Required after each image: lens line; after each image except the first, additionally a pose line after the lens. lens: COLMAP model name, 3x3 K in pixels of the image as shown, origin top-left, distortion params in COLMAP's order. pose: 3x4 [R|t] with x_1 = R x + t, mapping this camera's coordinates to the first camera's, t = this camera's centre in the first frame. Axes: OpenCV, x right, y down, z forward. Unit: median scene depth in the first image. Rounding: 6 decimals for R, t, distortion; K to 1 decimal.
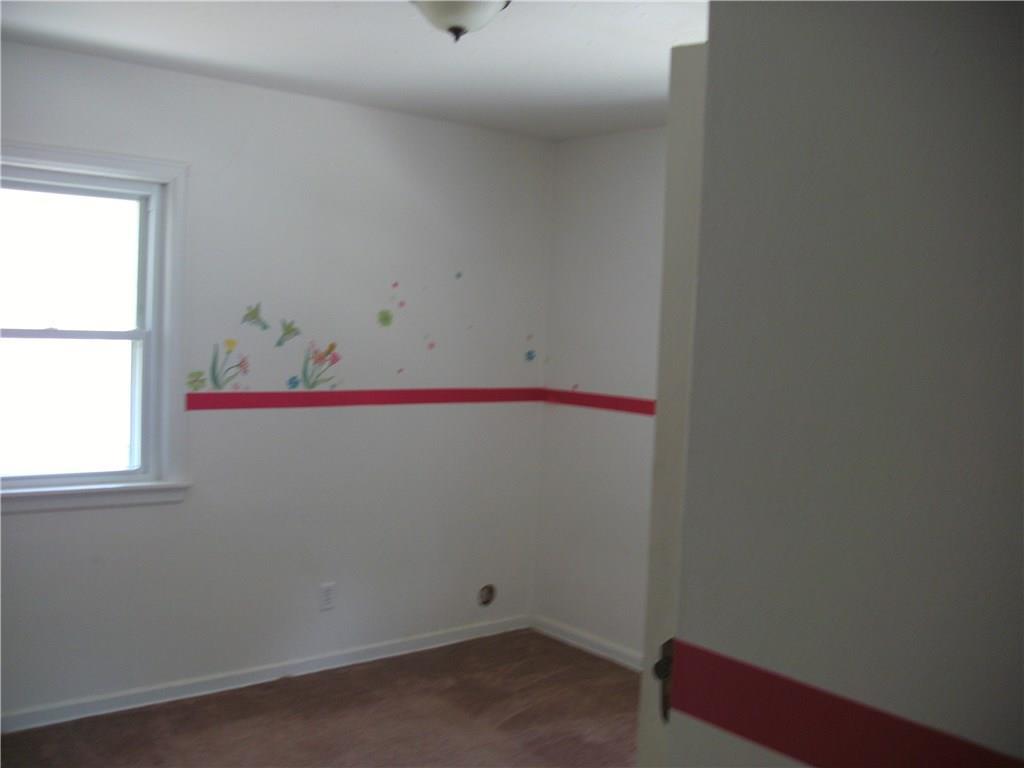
lens RADIAL K [[1006.6, 0, 519.1], [0, 1006.6, 386.1], [0, 0, 1]] dist [-0.070245, 0.000000]
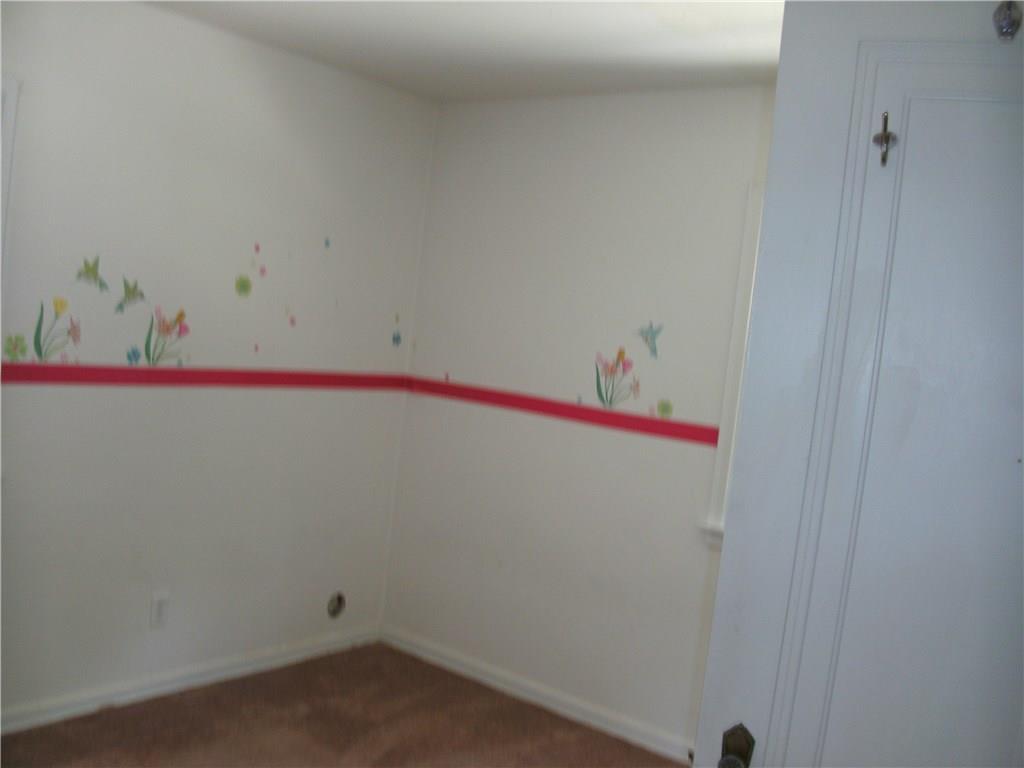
lens RADIAL K [[1006.6, 0, 507.9], [0, 1006.6, 377.5], [0, 0, 1]] dist [-0.070245, 0.000000]
pose [[0.974831, 0.056084, 0.215776, -0.098559], [-0.059320, 0.998202, 0.008546, -0.010853], [-0.214908, -0.021130, 0.976406, 0.120782]]
